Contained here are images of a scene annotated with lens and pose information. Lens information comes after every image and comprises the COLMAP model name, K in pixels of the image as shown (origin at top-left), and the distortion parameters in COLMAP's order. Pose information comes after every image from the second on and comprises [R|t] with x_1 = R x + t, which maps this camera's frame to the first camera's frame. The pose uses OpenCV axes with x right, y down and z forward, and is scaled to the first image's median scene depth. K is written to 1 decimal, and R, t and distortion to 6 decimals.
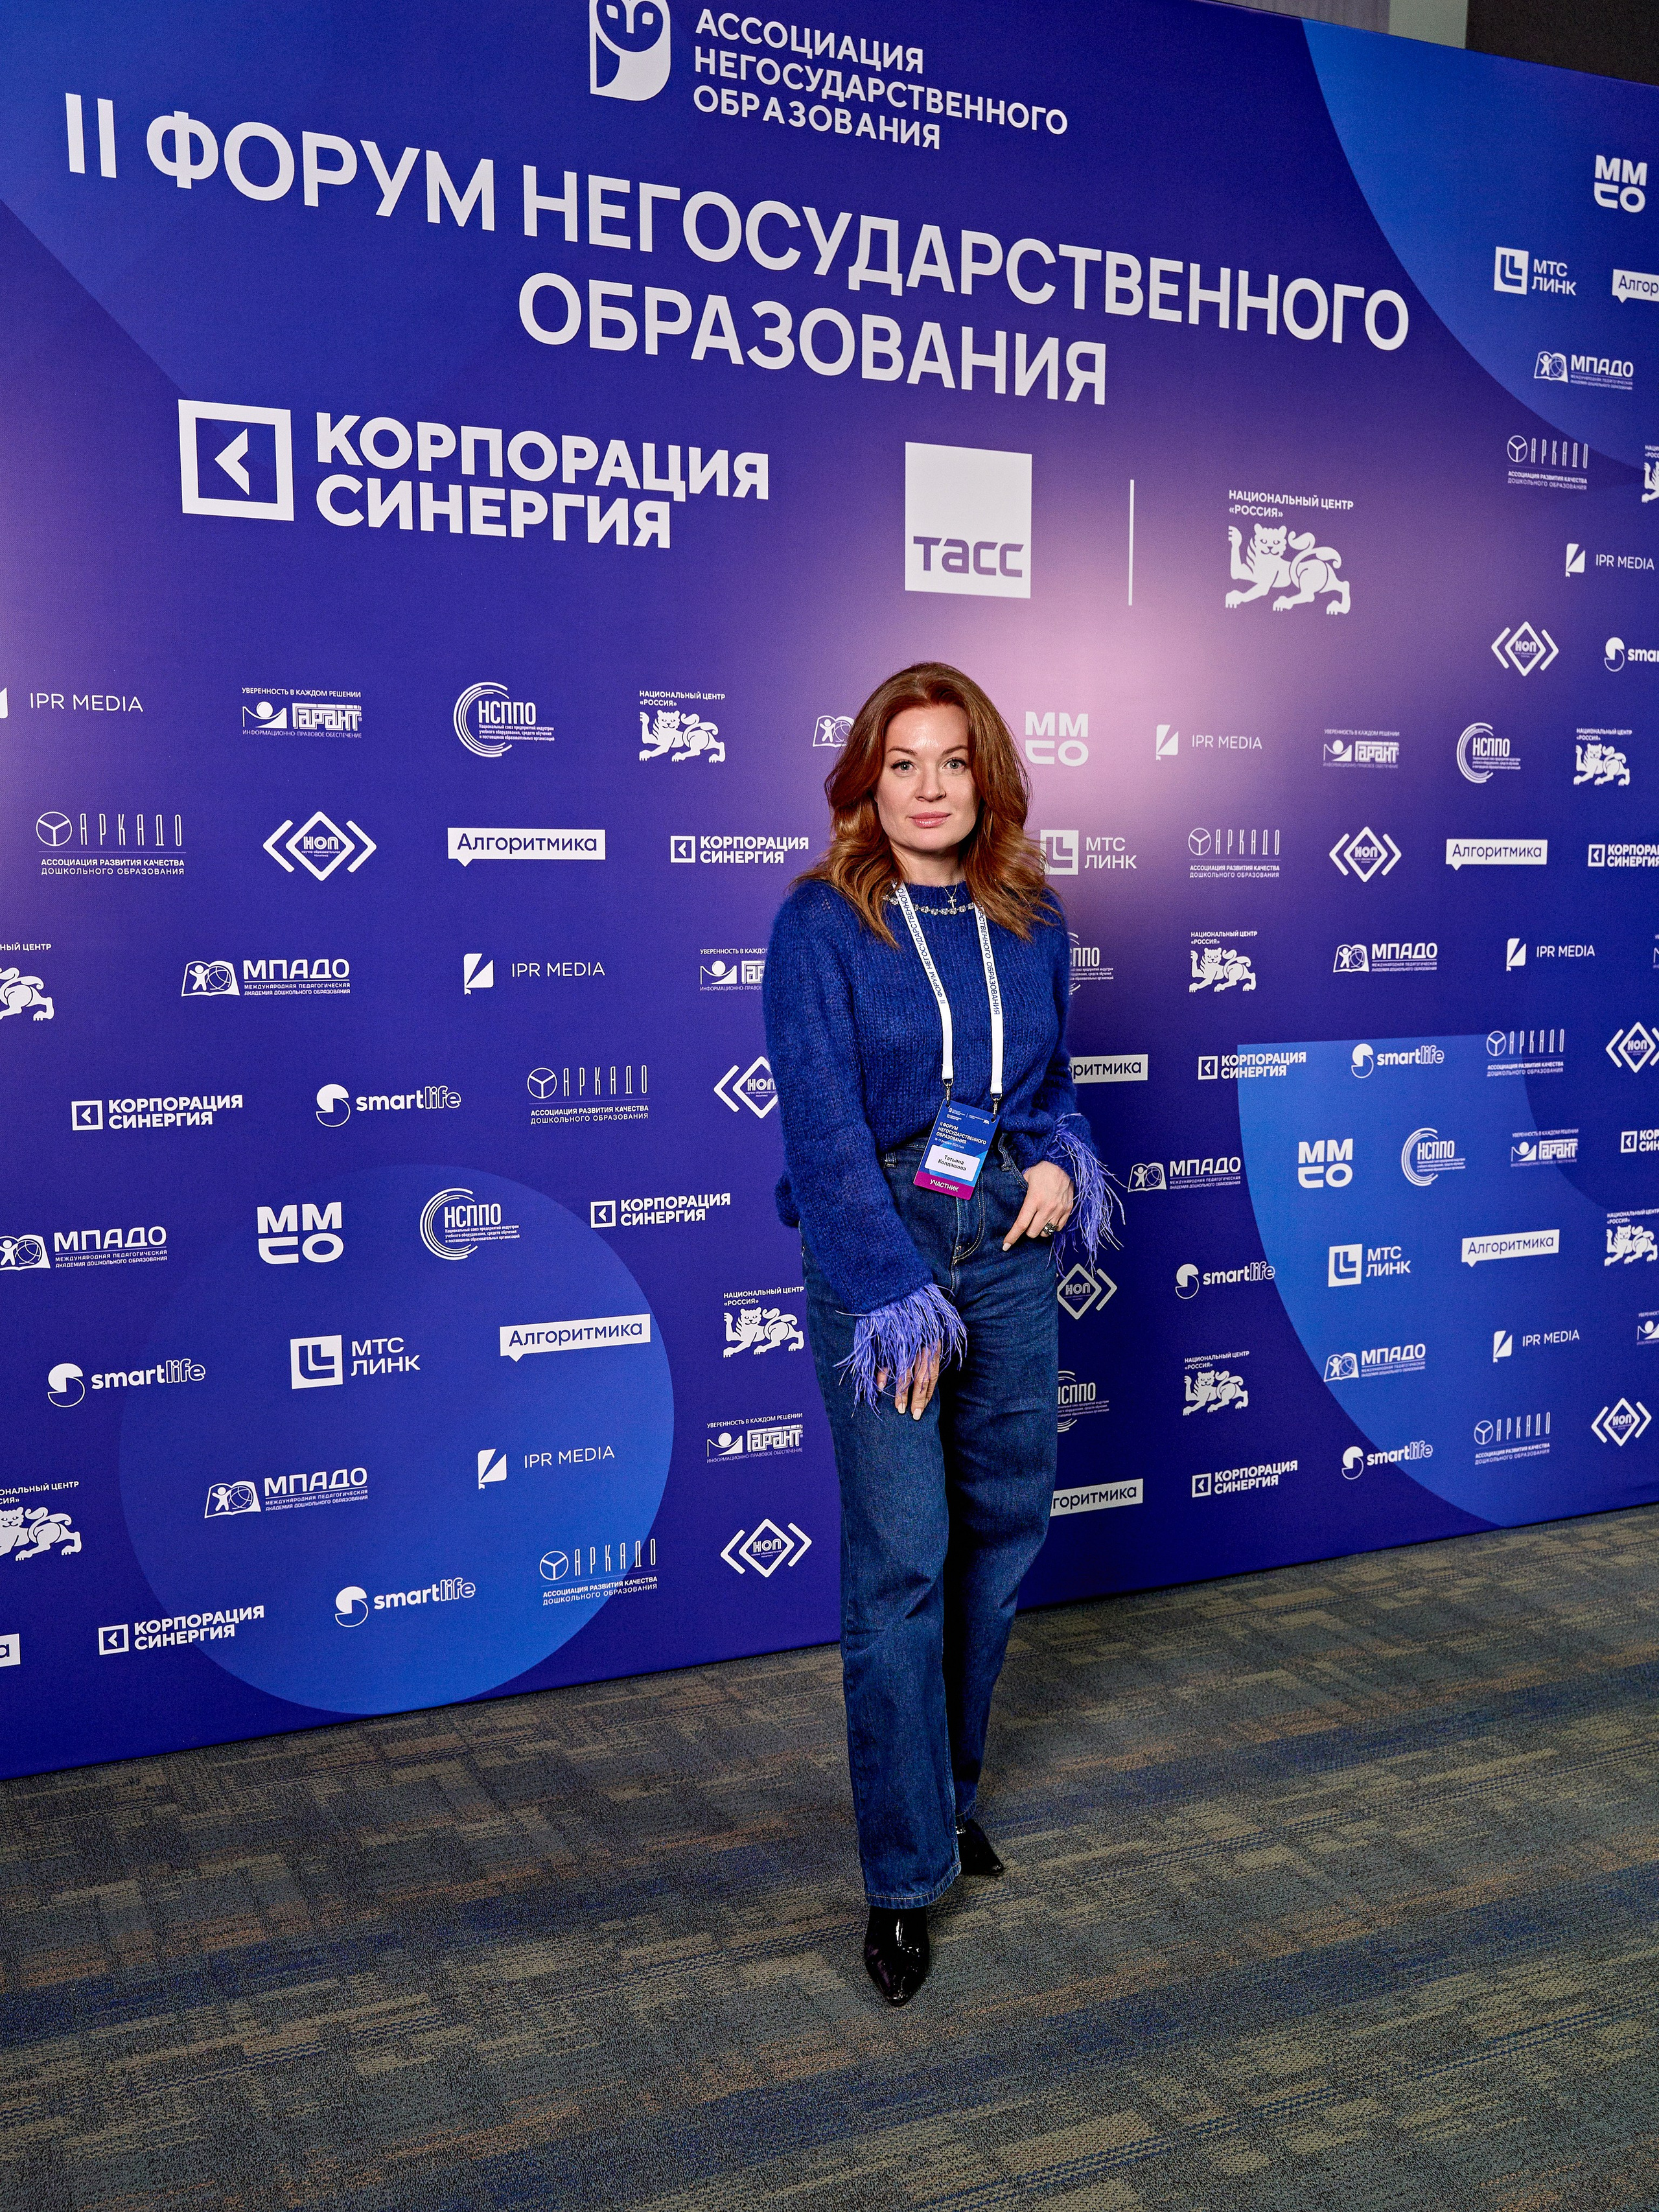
lens RADIAL K [[2193.8, 0, 841.8], [0, 2193.8, 1177.0], [0, 0, 1]] dist [-0.000683, 0.000000]
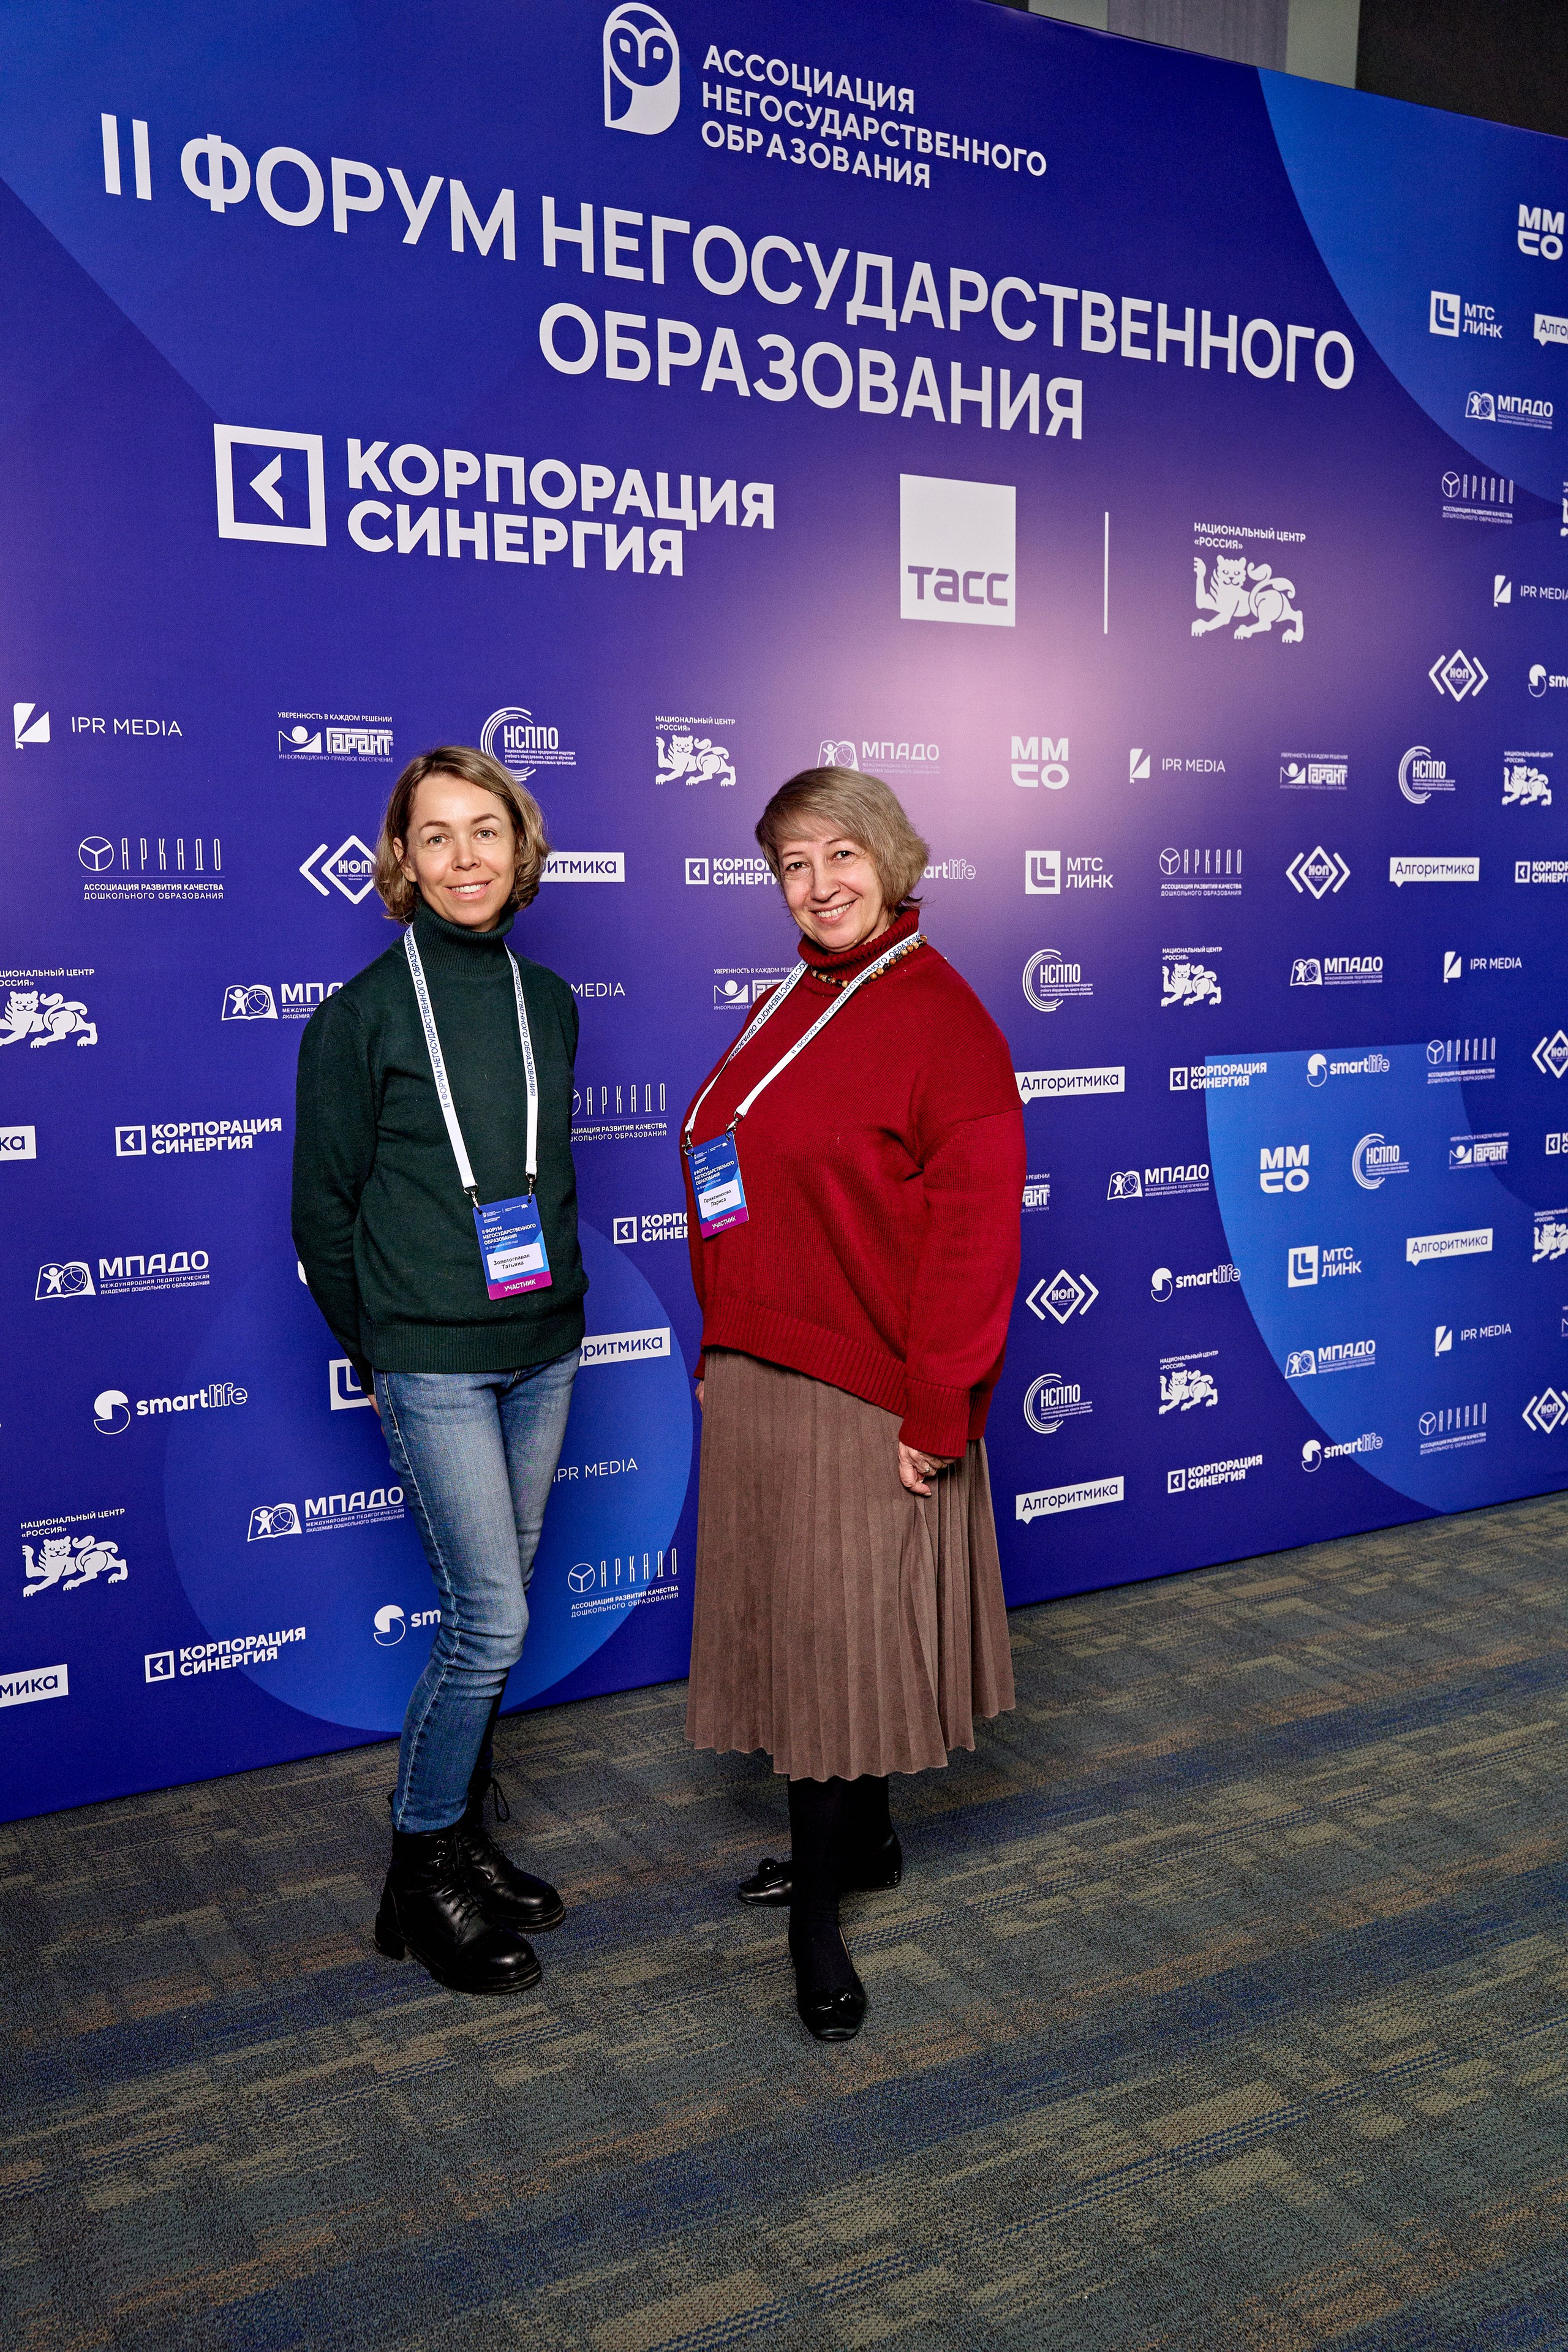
lens RADIAL K [[2126.4, 0, 792.0], [0, 2126.4, 1194.3], [0, 0, 1]] dist [0.007744, 0.013747]
pose [[0.996870, -0.020447, 0.076367, -0.109463], [0.020767, 0.999779, -0.003400, 0.005251], [-0.076280, 0.004975, 0.997074, 0.011058]]
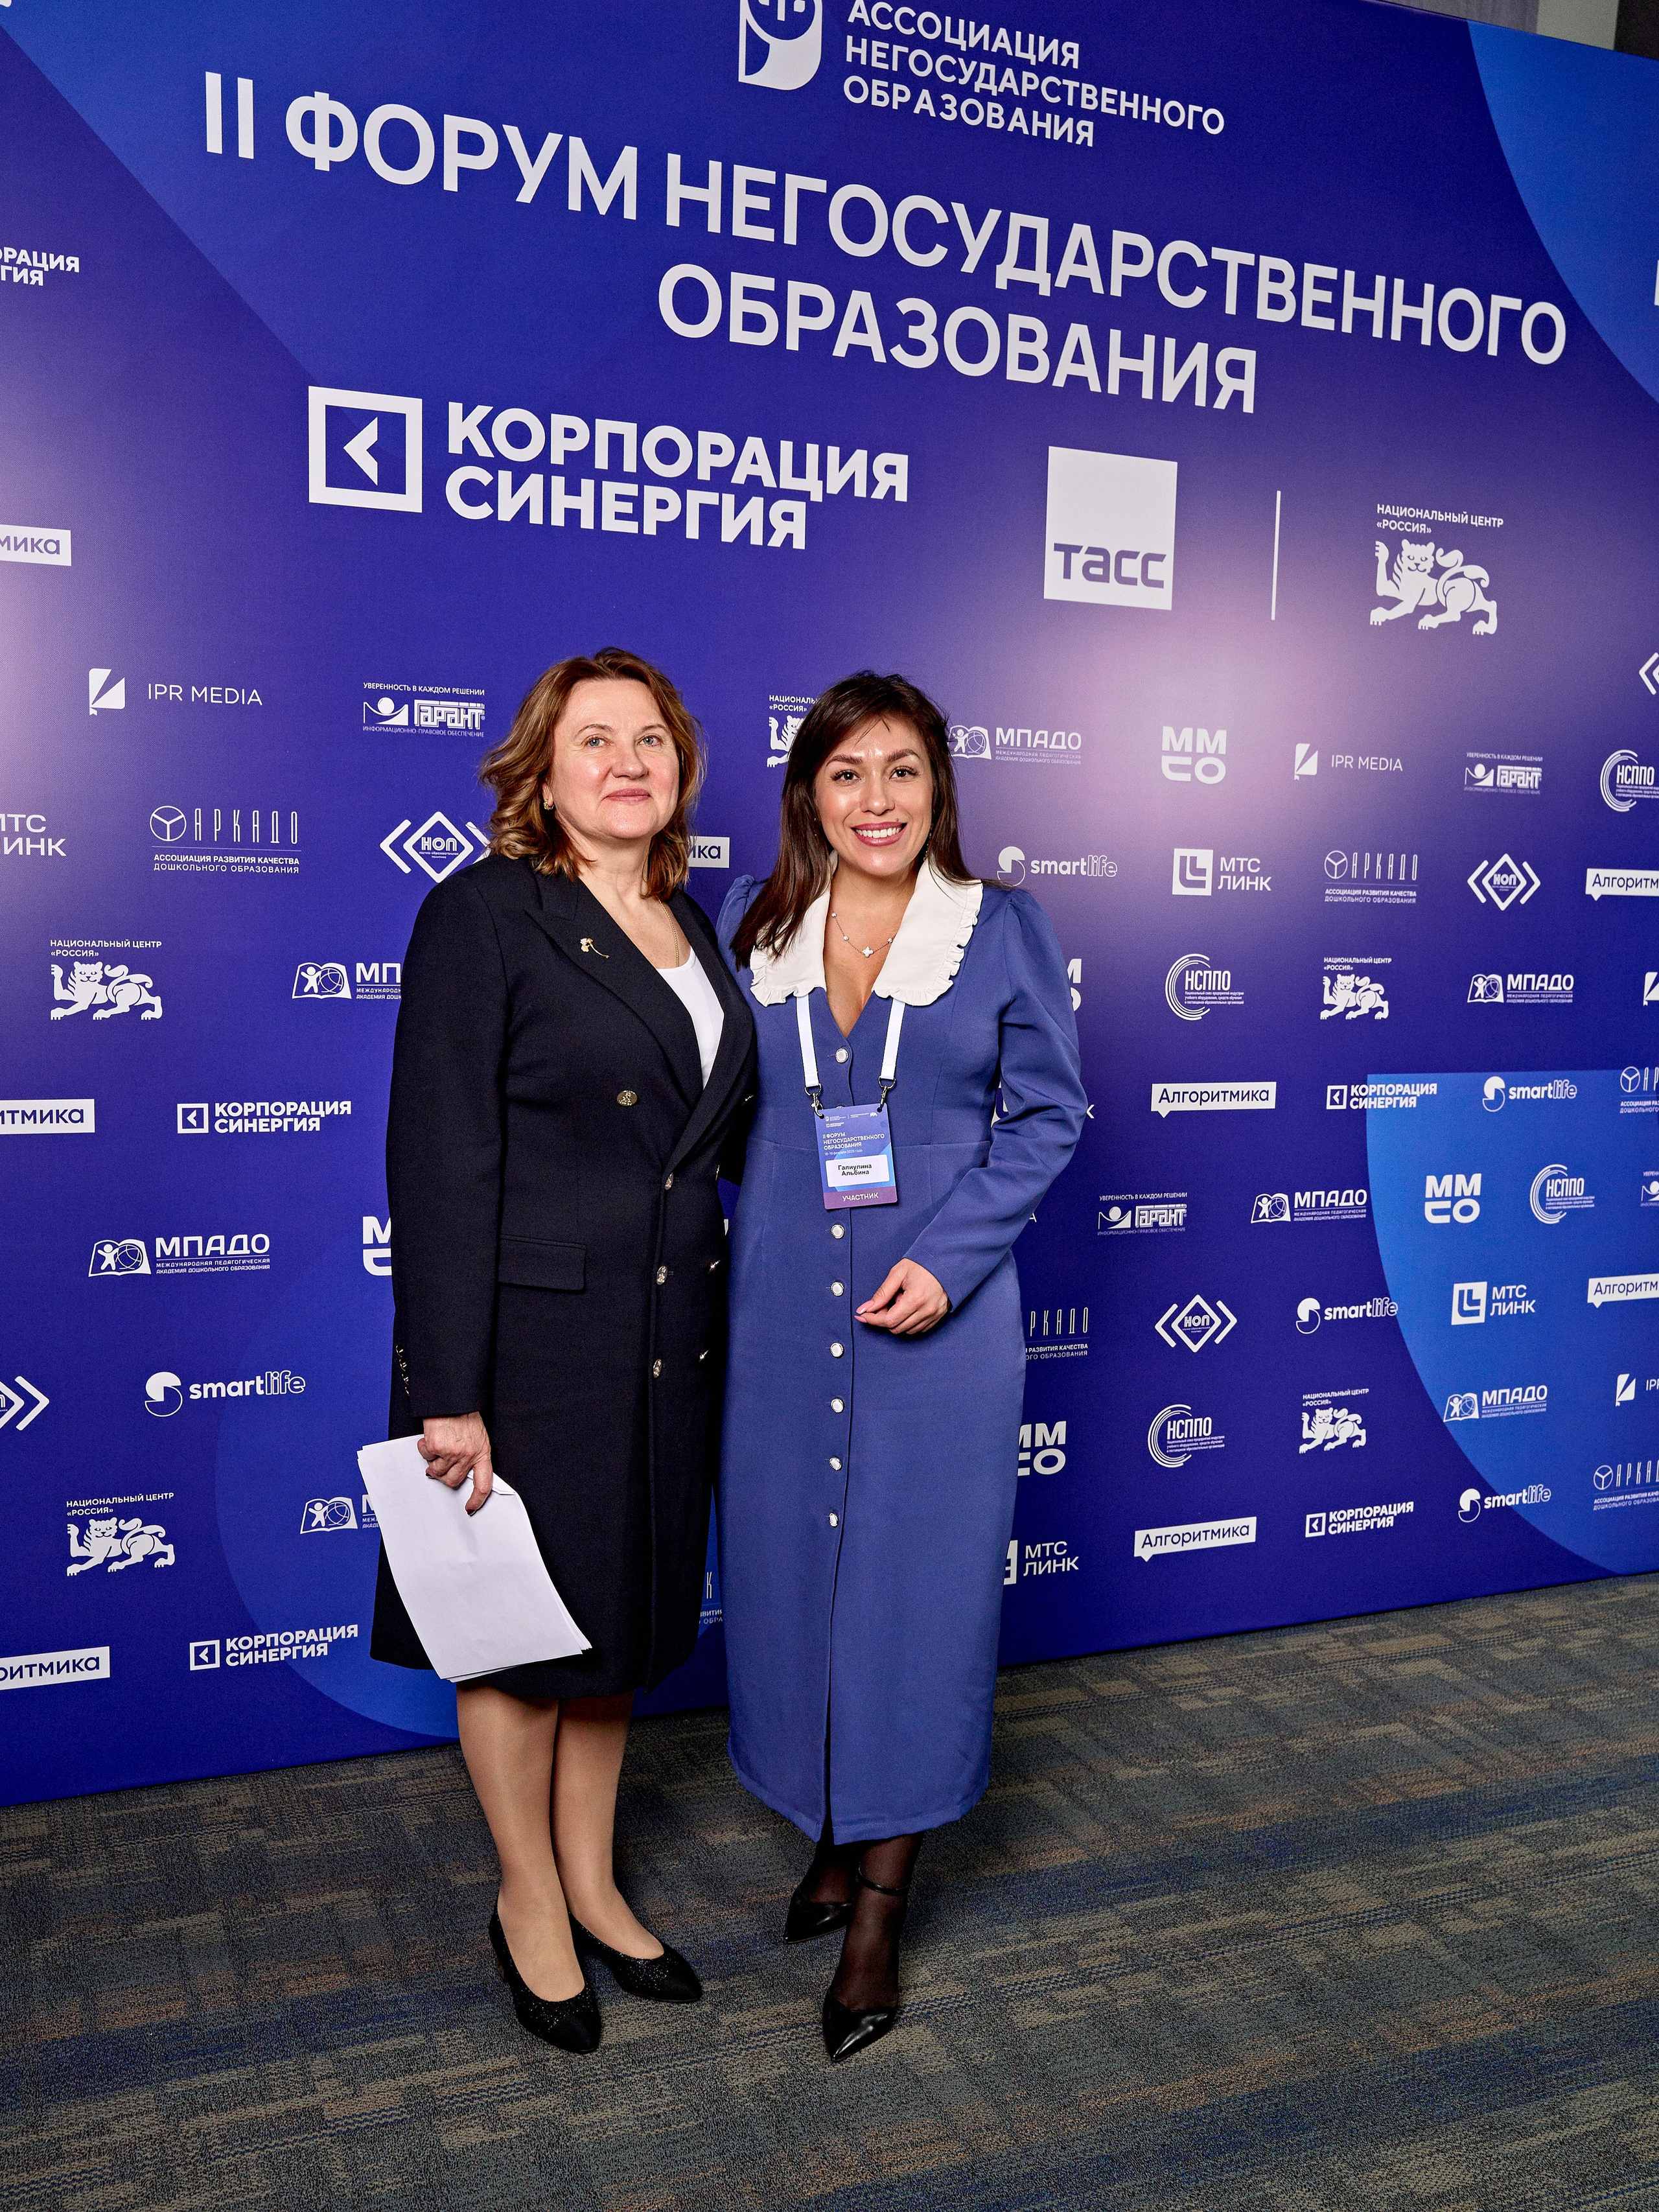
lens RADIAL K [[2084.9, 0, 837.8], [0, 2084.9, 1173.2], [0, 0, 1]] dist [-0.023071, 0.000000]
pose [[0.998828, 0.029456, -0.038399, -0.020407], [-0.029465, 0.999566, 0.000336, -0.011620], [0.038392, 0.000796, 0.999262, 0.081589]]
